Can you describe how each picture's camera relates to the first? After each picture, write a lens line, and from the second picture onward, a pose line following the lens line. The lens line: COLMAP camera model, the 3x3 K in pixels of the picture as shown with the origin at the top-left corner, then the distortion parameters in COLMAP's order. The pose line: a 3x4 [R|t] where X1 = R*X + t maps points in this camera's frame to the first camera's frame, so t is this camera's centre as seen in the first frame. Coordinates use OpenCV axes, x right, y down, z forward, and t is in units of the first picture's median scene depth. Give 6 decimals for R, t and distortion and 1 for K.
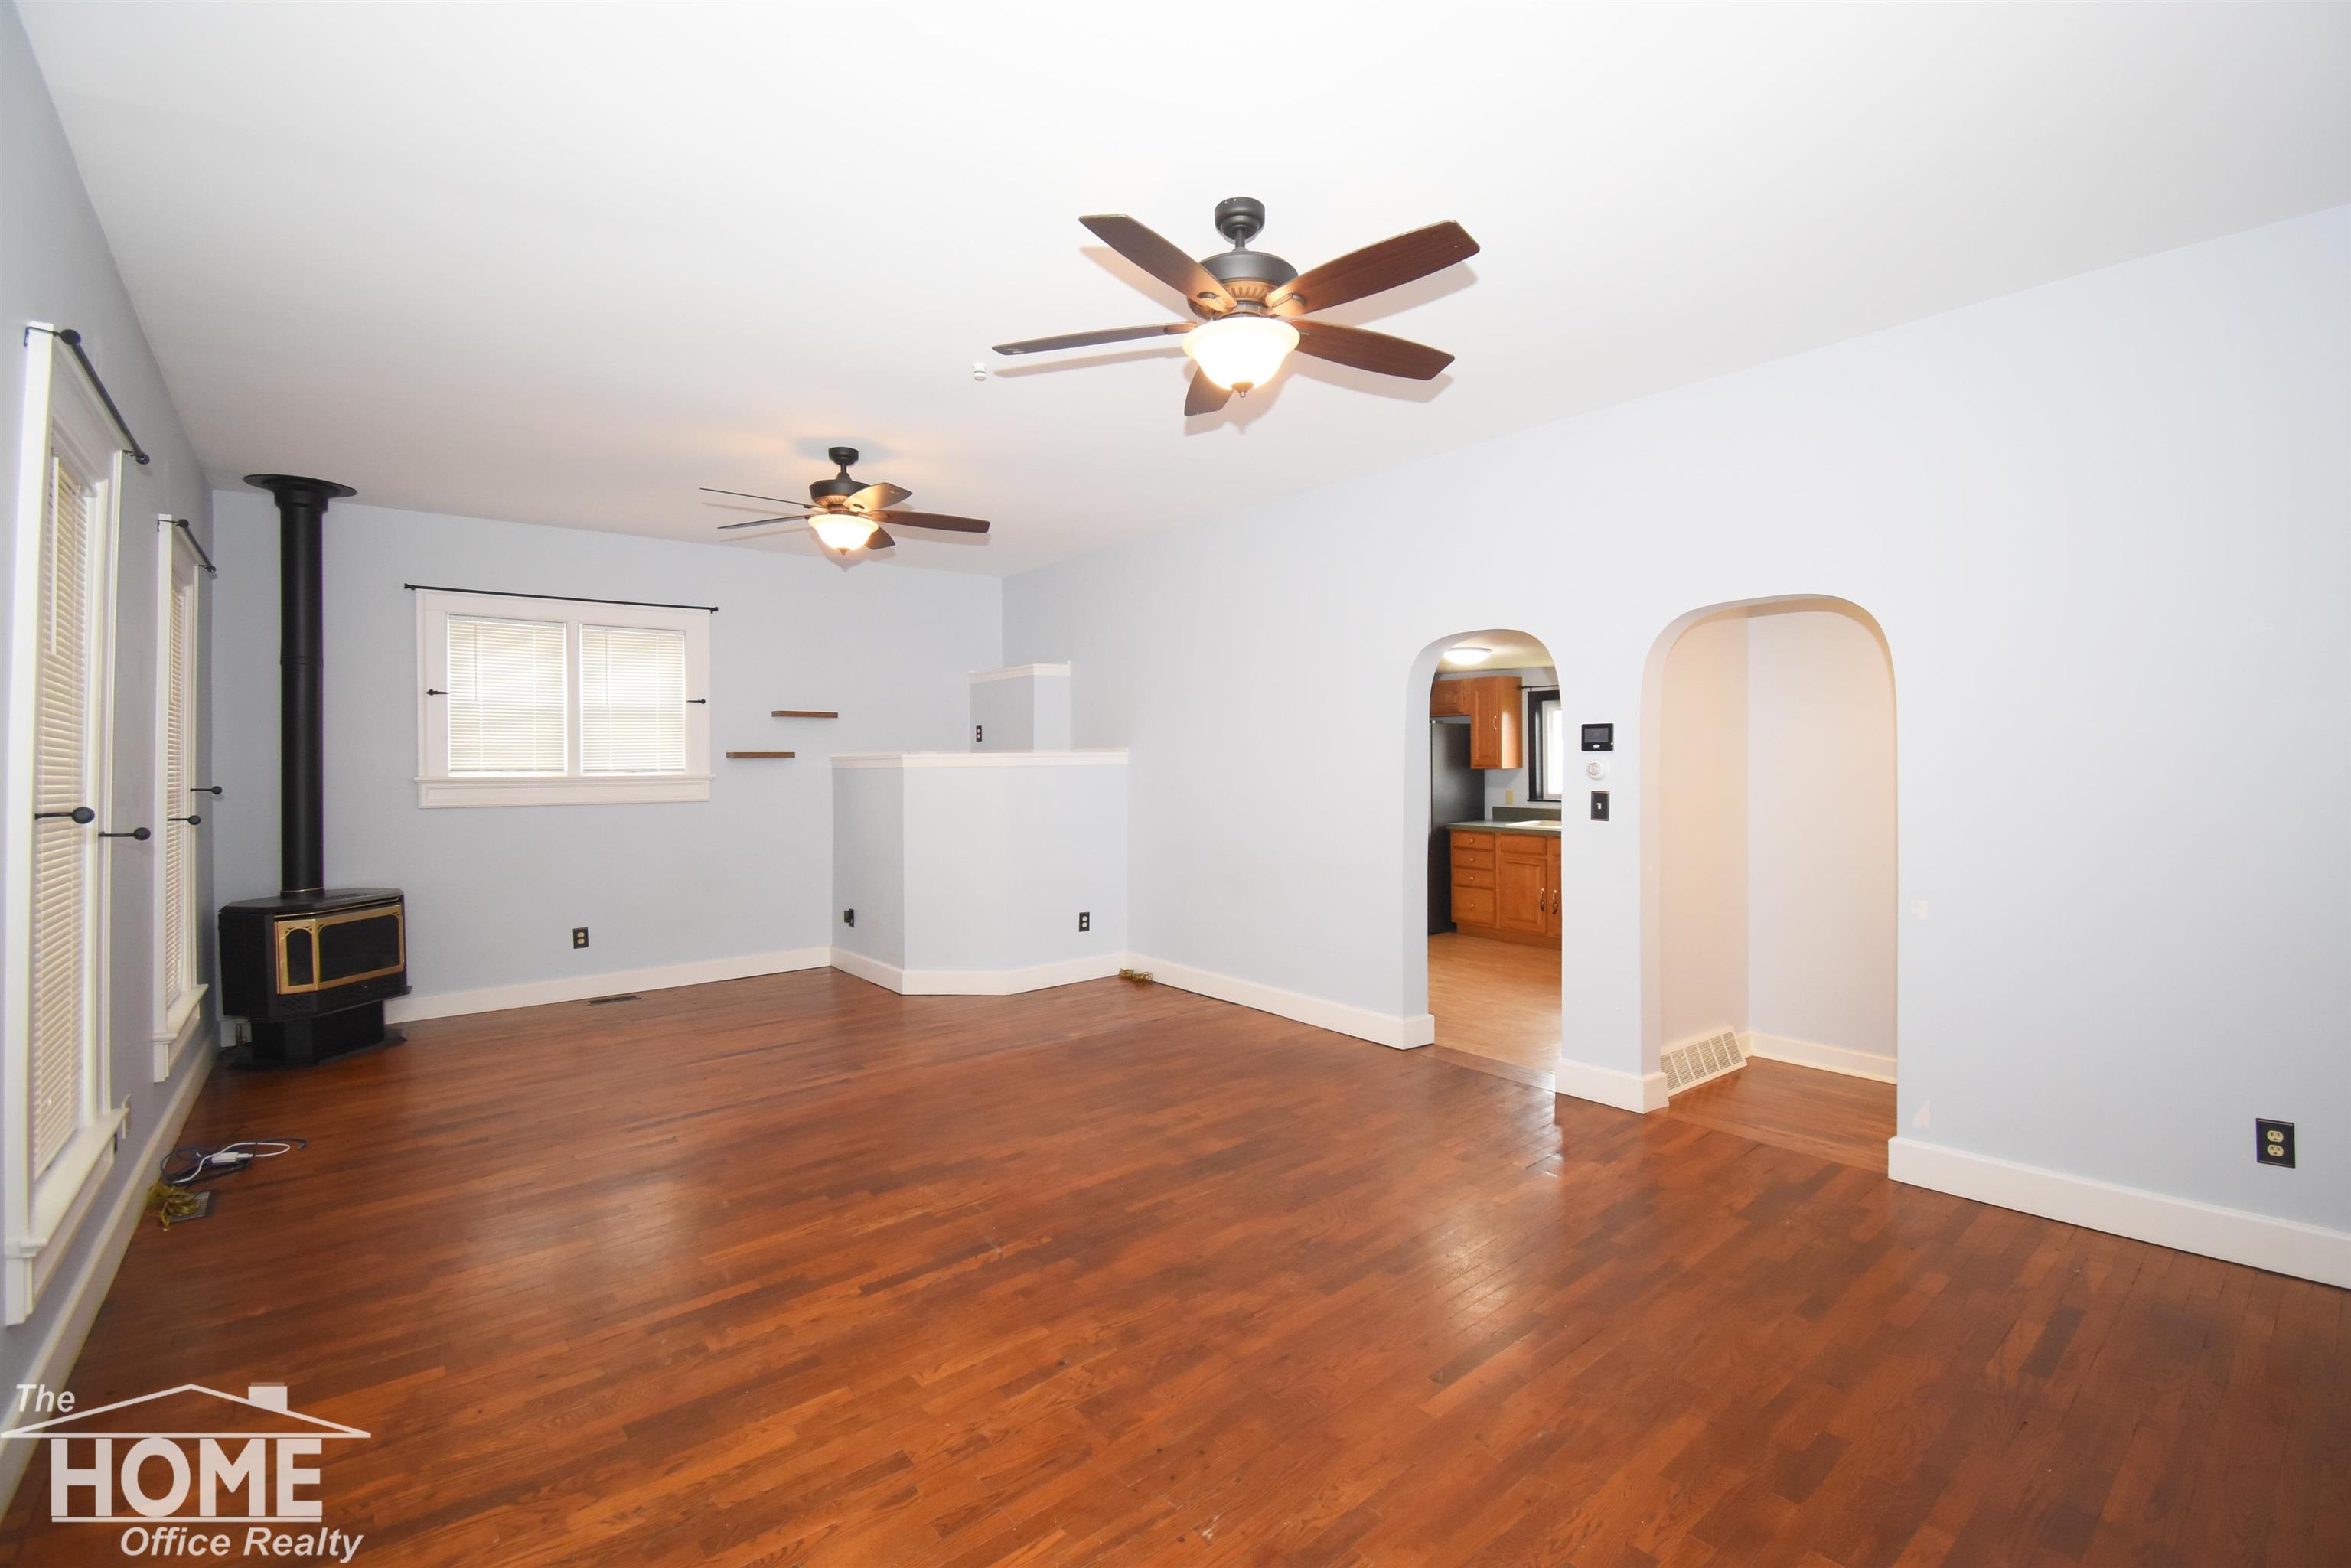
lens RADIAL K [[1027.6, 0, 1187.1], [0, 1027.6, 766.1], [0, 0, 1]] dist [0.023555, -0.029046]
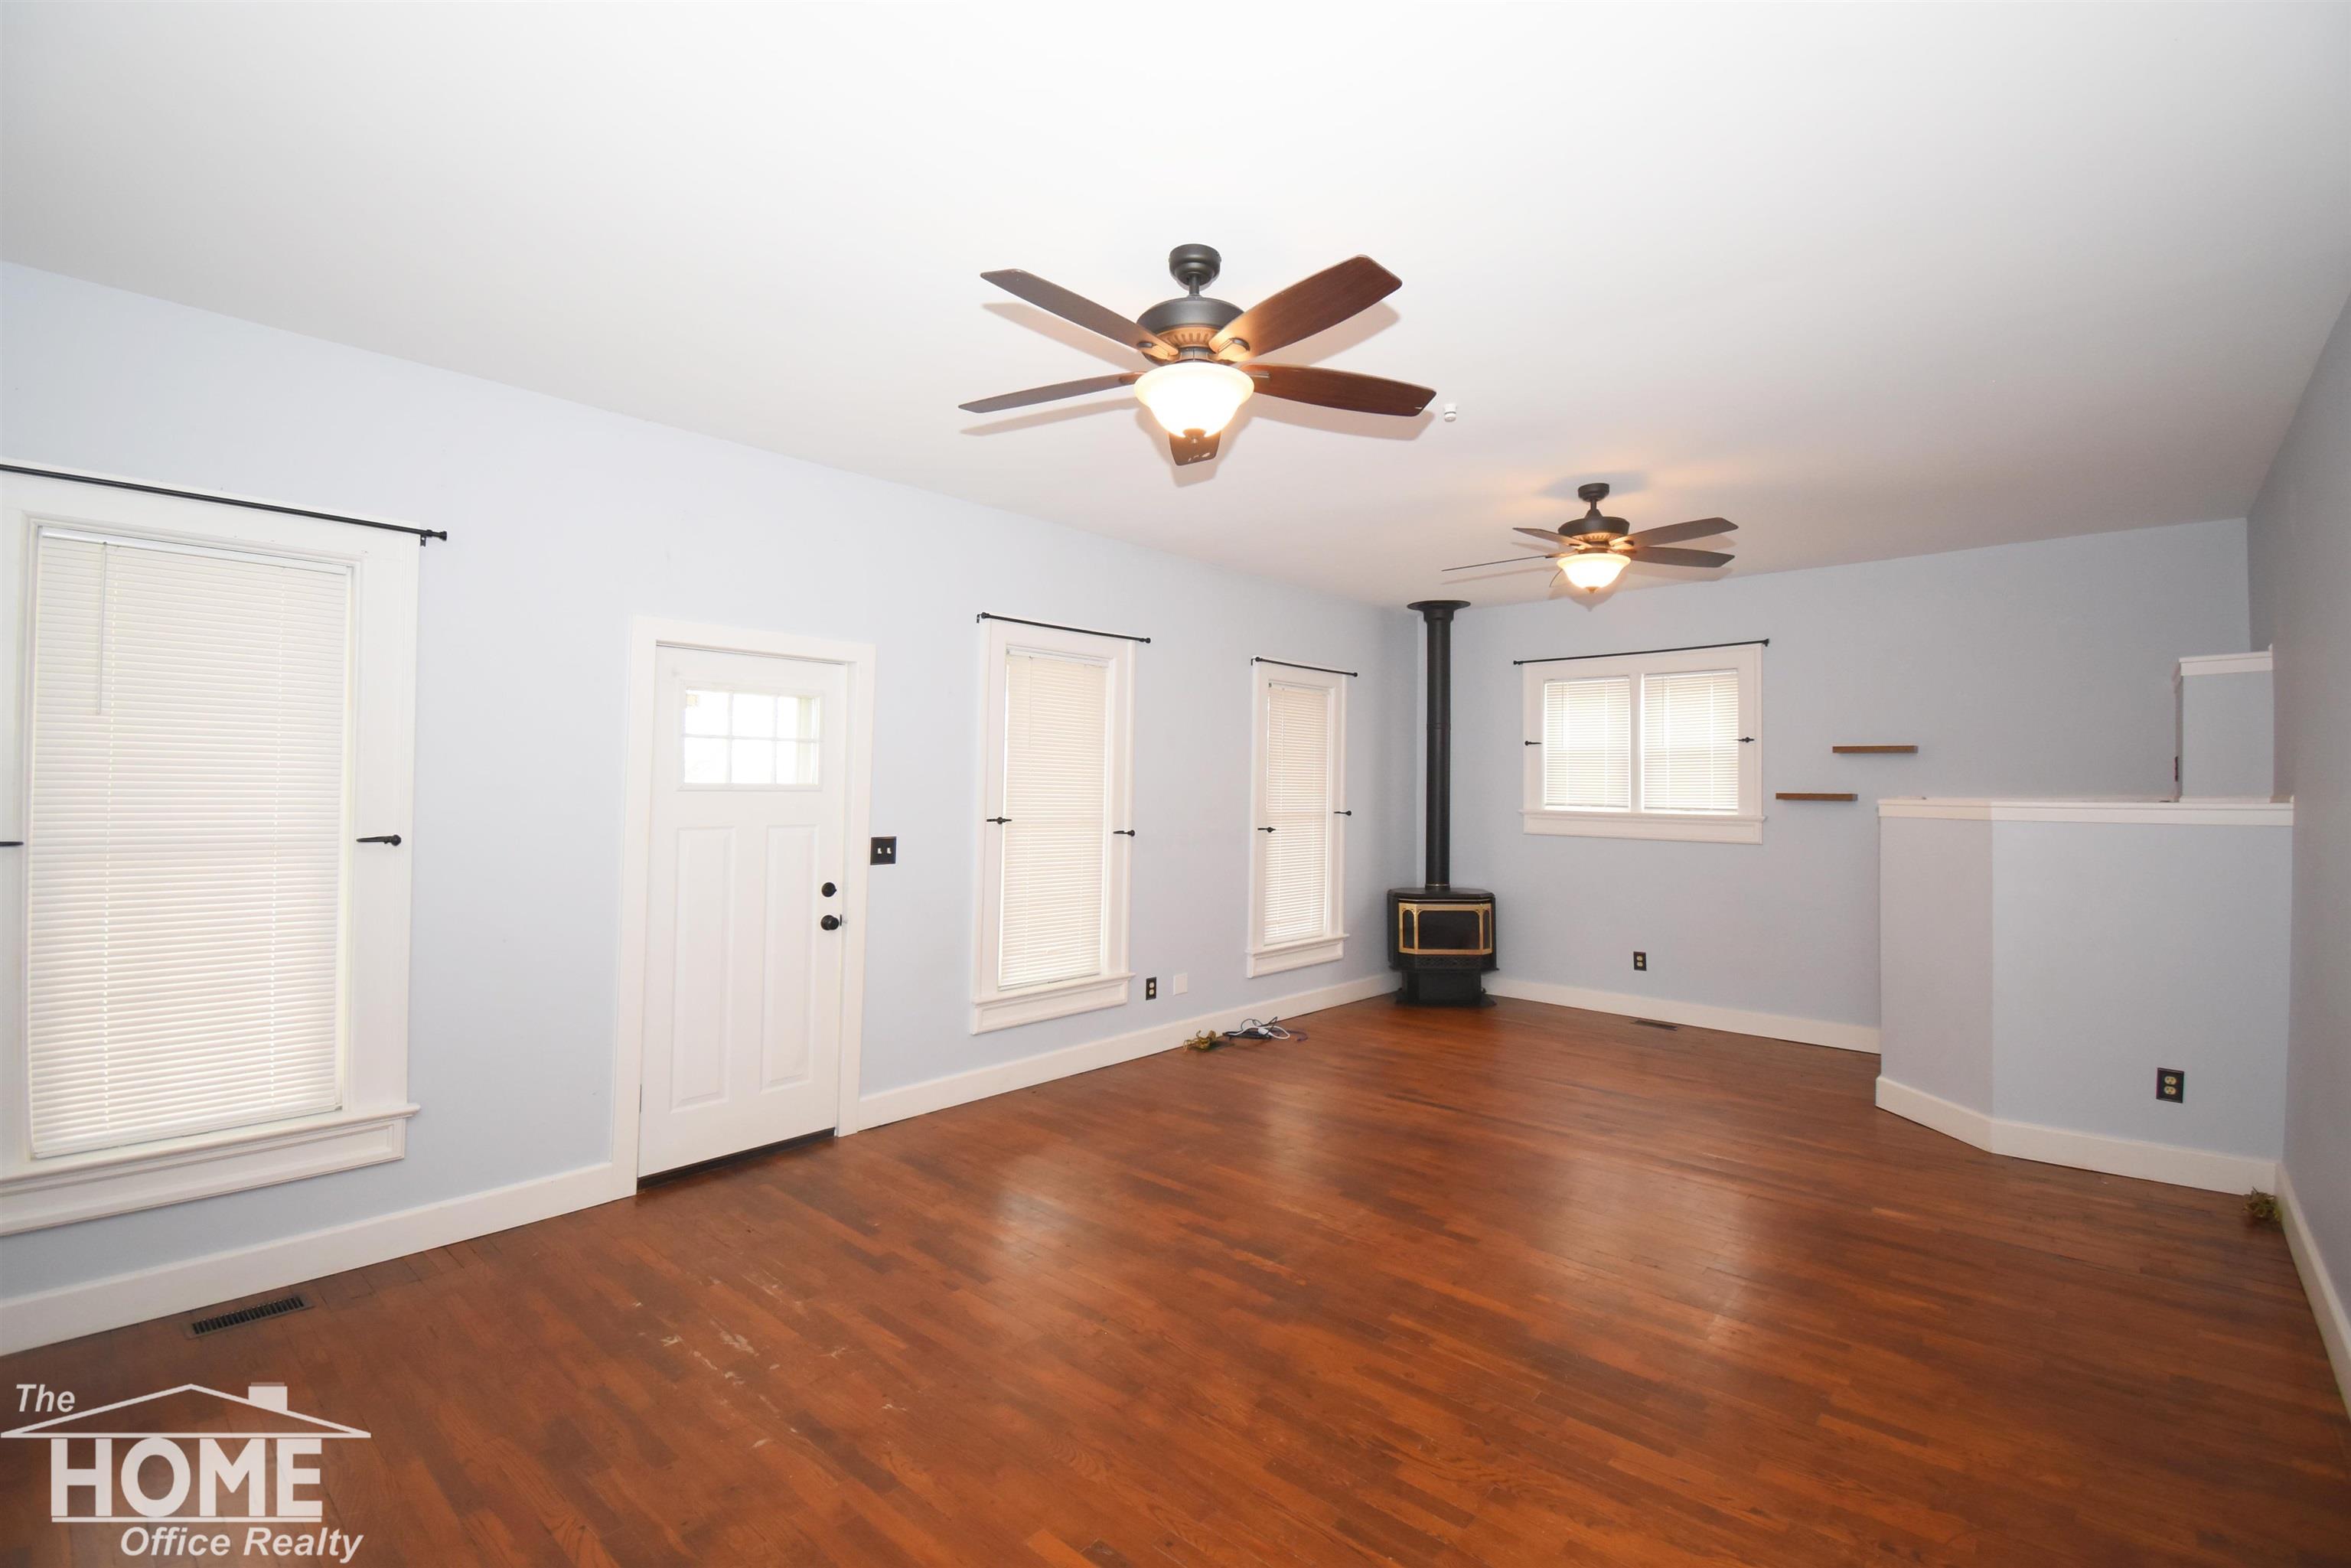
lens RADIAL K [[1027.6, 0, 1187.1], [0, 1027.6, 766.1], [0, 0, 1]] dist [0.023555, -0.029046]
pose [[0.149923, -0.010046, -0.988647, 0.519666], [-0.017914, 0.999757, -0.012875, -0.021420], [0.988535, 0.019641, 0.149707, 0.438412]]
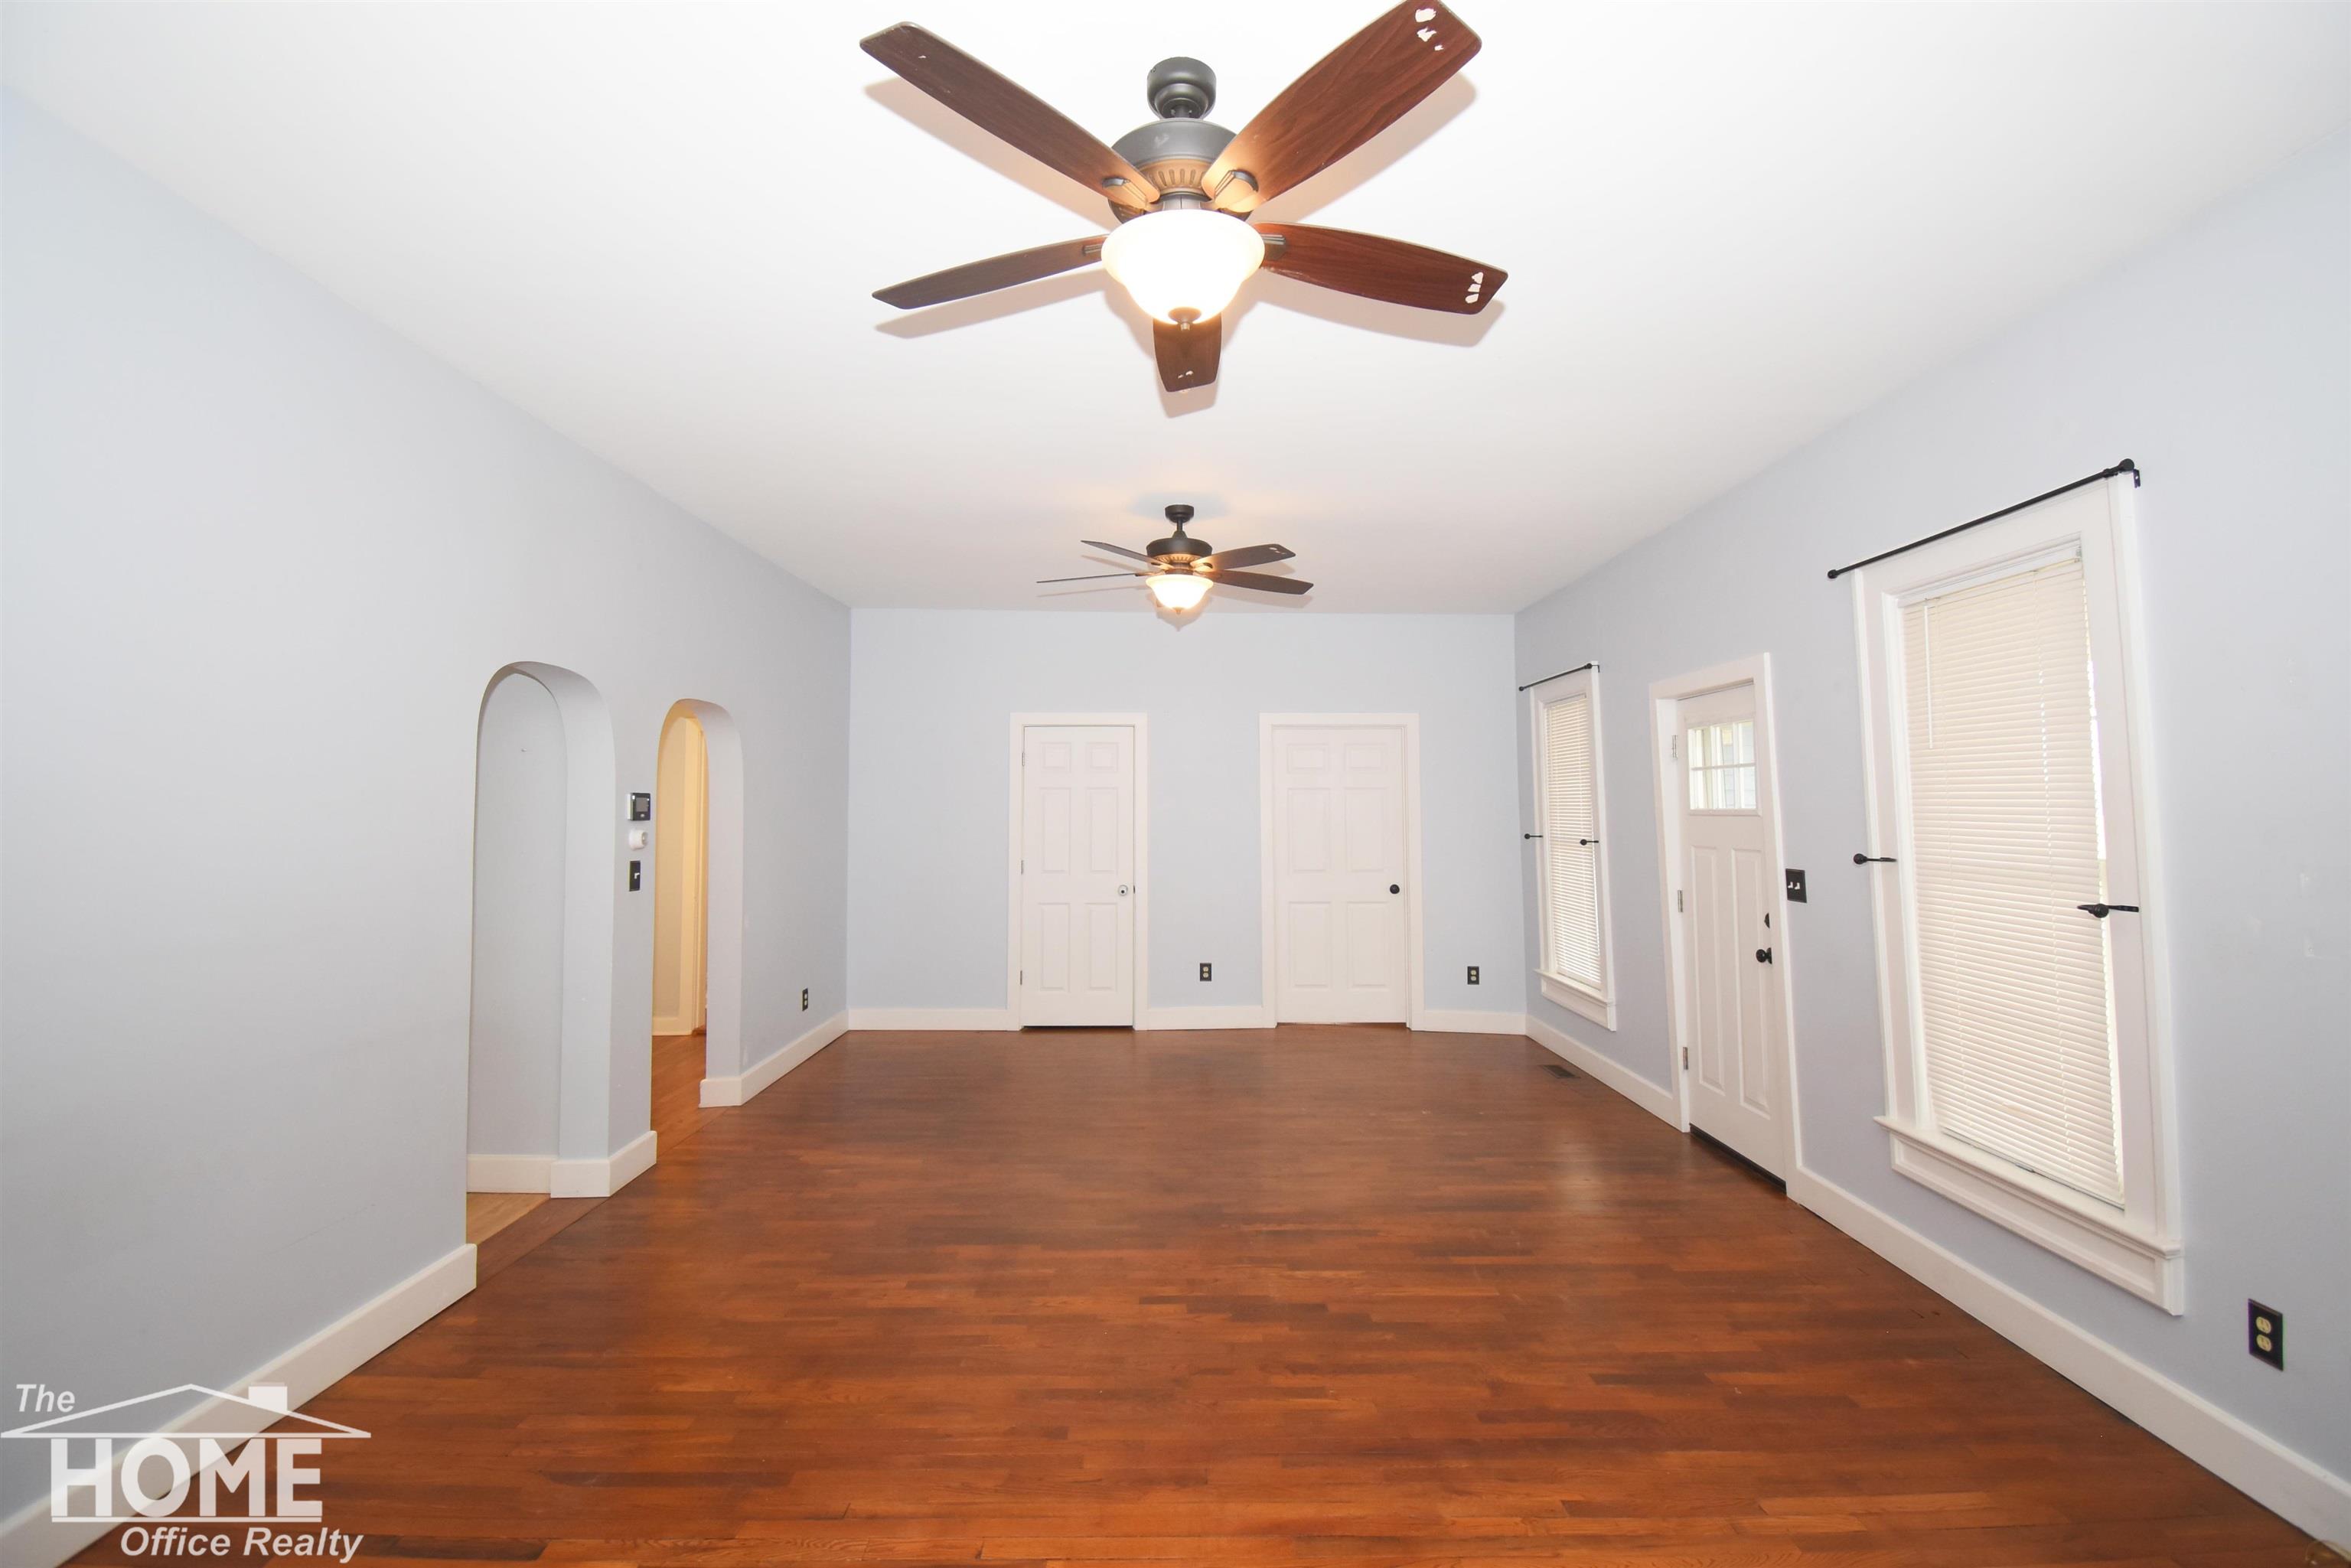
lens RADIAL K [[1043.6, 0, 1186.2], [0, 1043.6, 765.4], [0, 0, 1]] dist [0.021275, -0.027357]
pose [[-0.777024, 0.033038, 0.628603, -0.537121], [0.010850, 0.999176, -0.039102, -0.018760], [-0.629377, -0.023563, -0.776742, 1.202652]]
